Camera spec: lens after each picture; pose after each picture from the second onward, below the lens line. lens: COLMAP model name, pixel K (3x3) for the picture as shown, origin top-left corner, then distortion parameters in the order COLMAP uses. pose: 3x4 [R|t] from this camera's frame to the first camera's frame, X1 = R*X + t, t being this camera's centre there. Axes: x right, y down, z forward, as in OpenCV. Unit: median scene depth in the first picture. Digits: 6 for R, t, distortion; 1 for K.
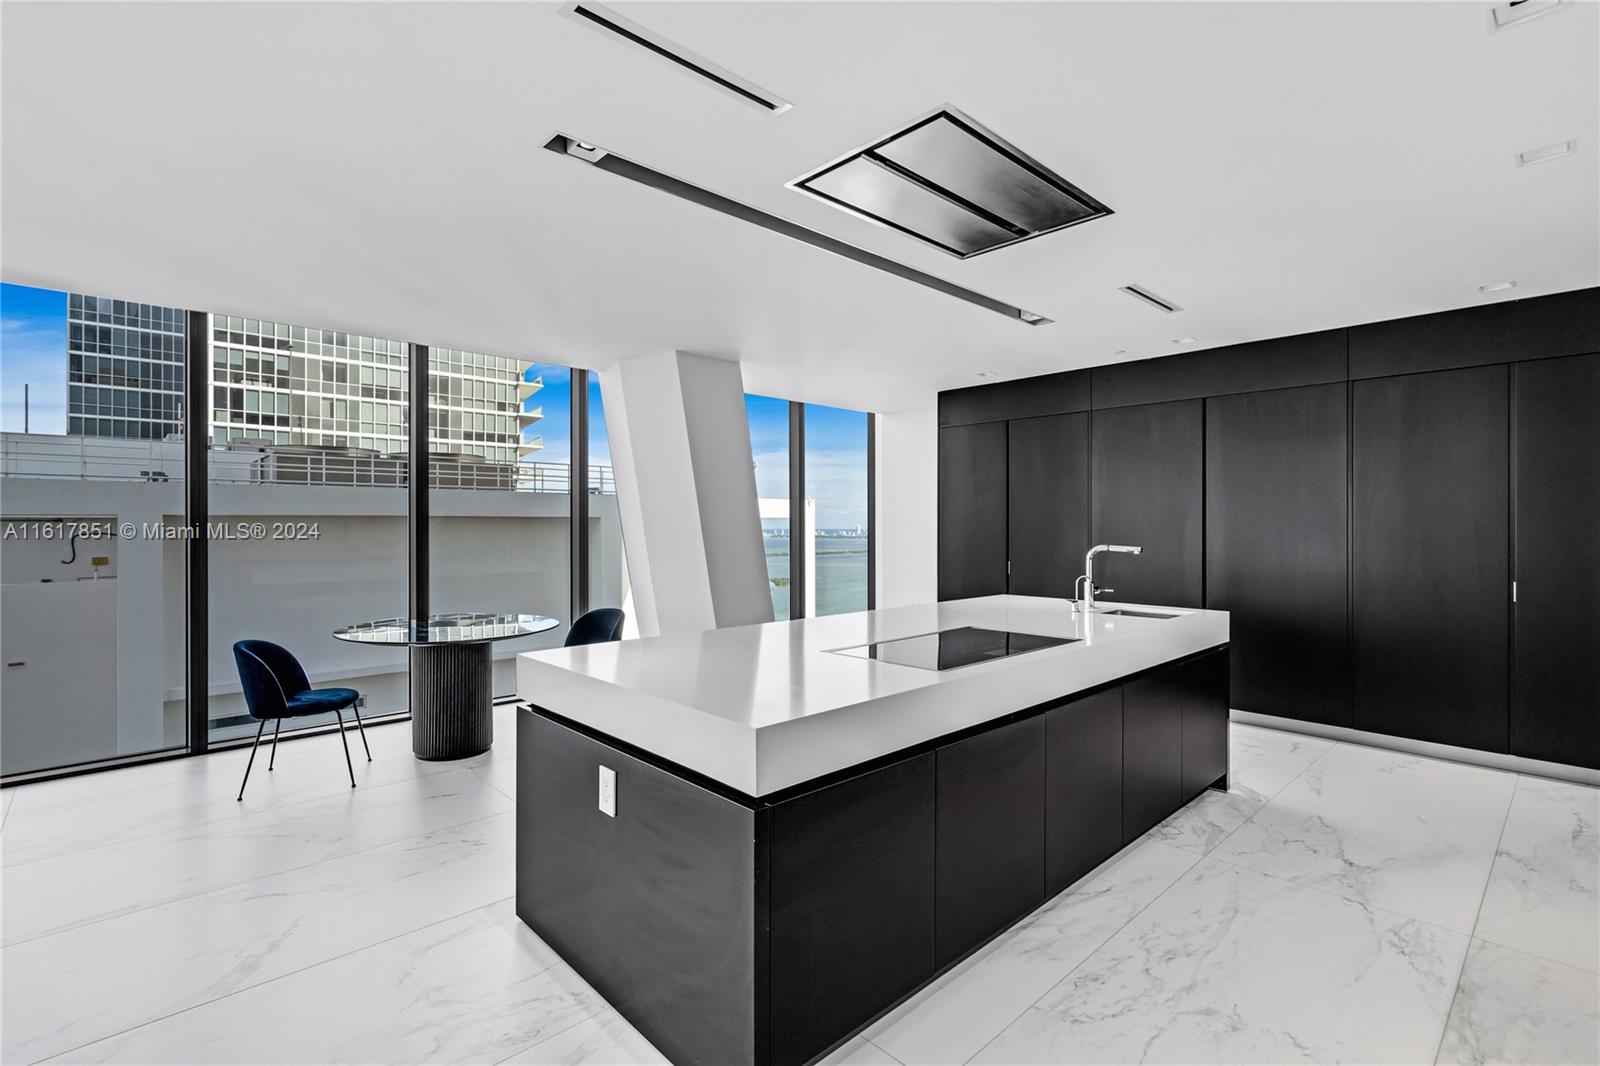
lens RADIAL K [[739.0, 0, 800.0], [0, 739.0, 533.0], [0, 0, 1]] dist [-0.003243, 0.000467]
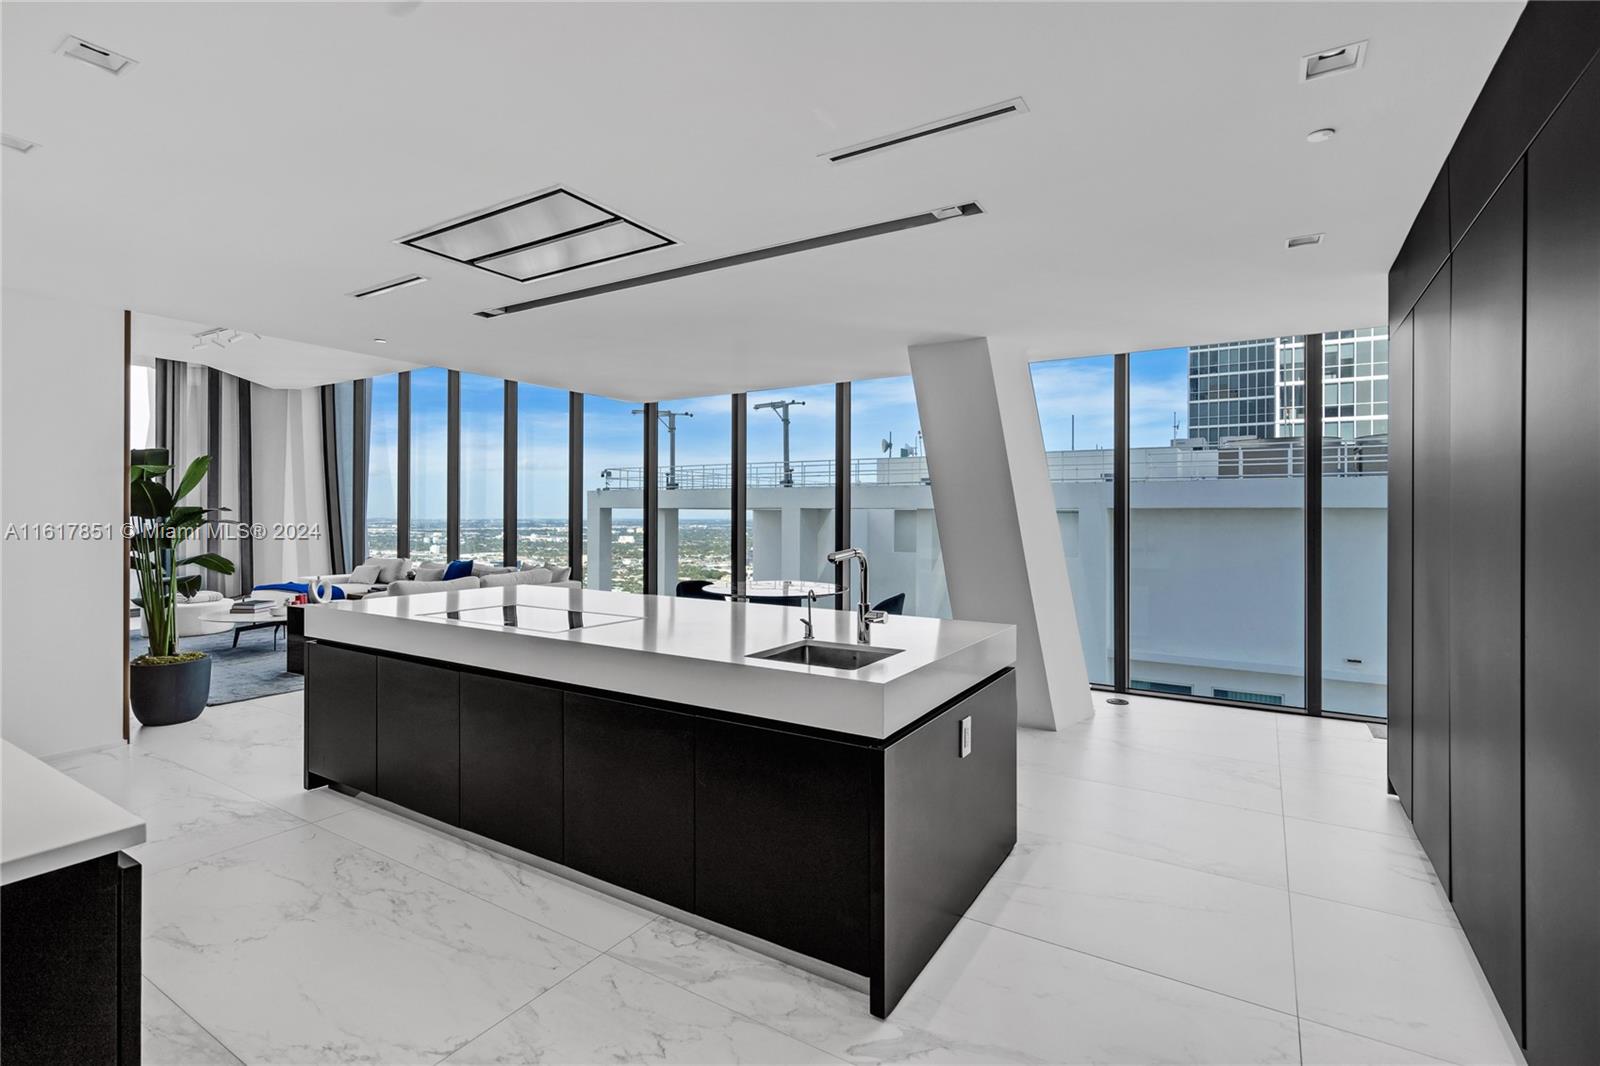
lens RADIAL K [[739.0, 0, 800.0], [0, 739.0, 533.0], [0, 0, 1]] dist [-0.003243, 0.000467]
pose [[0.264906, 0.026765, -0.963903, 0.220247], [-0.015682, 0.999602, 0.023447, -0.003479], [0.964147, 0.008905, 0.265220, 0.163450]]
